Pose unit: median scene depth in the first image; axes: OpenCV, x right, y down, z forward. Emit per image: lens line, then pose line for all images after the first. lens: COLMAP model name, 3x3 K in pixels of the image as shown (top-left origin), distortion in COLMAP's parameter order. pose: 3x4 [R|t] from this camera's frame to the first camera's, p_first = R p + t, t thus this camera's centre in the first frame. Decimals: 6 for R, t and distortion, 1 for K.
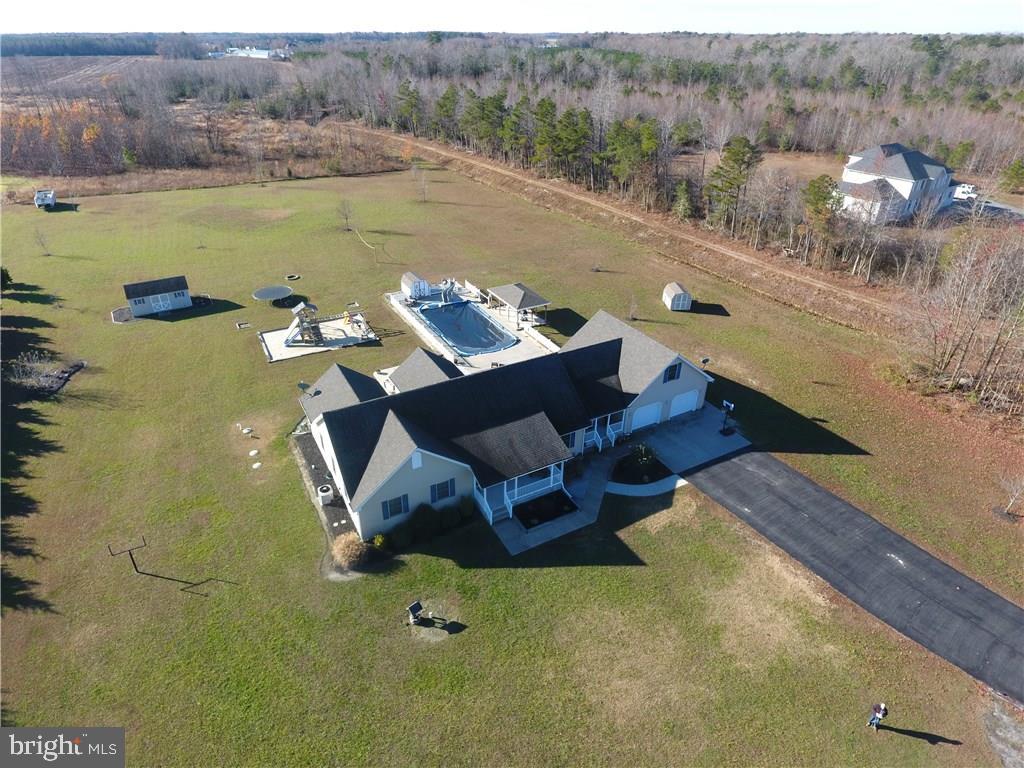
lens RADIAL K [[598.7, 0, 493.5], [0, 598.7, 372.5], [0, 0, 1]] dist [-0.002049, -0.001147]
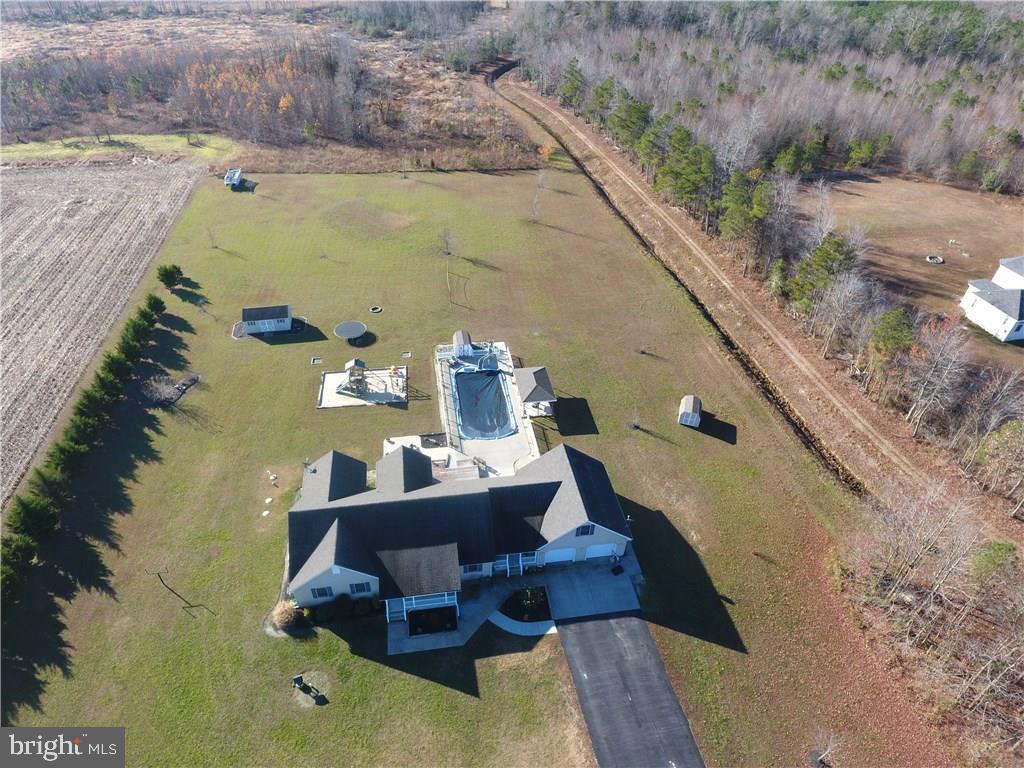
lens RADIAL K [[598.7, 0, 493.5], [0, 598.7, 372.5], [0, 0, 1]] dist [-0.002049, -0.001147]
pose [[0.939366, 0.216503, -0.265927, 0.354318], [-0.177106, 0.970363, 0.164404, -0.430650], [0.293640, -0.107339, 0.949871, -0.112450]]
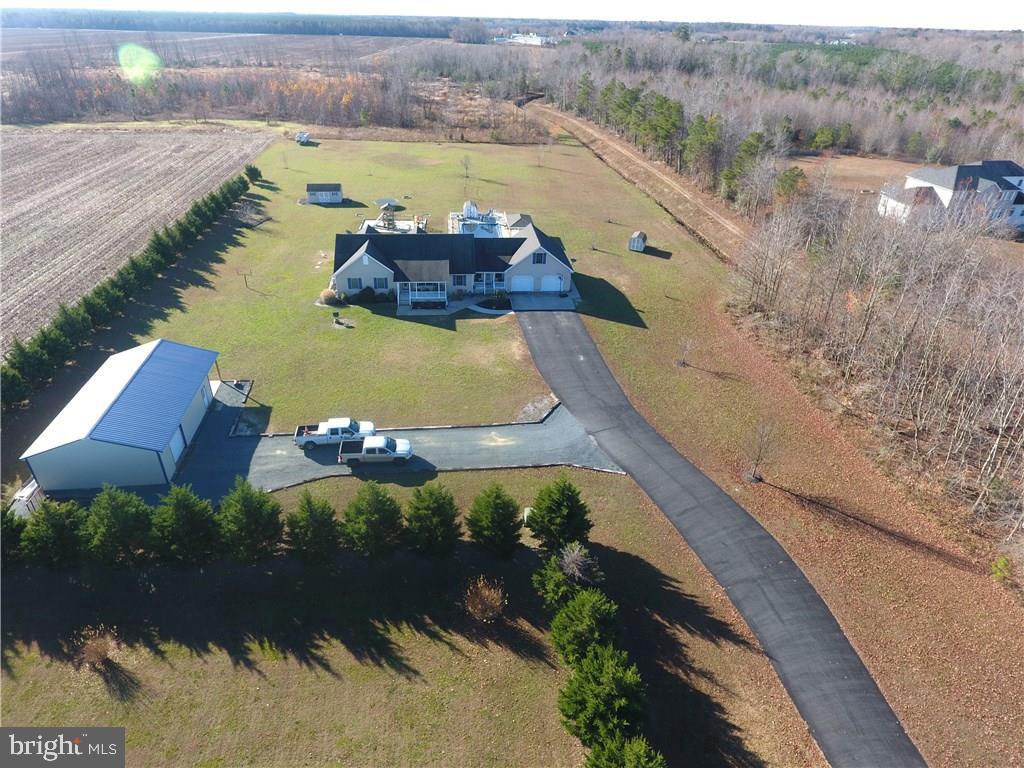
lens RADIAL K [[598.7, 0, 493.5], [0, 598.7, 372.5], [0, 0, 1]] dist [-0.002049, -0.001147]
pose [[0.912224, 0.223197, -0.343557, 0.776041], [-0.217708, 0.974463, 0.055008, 0.230473], [0.347060, 0.024616, 0.937520, -0.550595]]
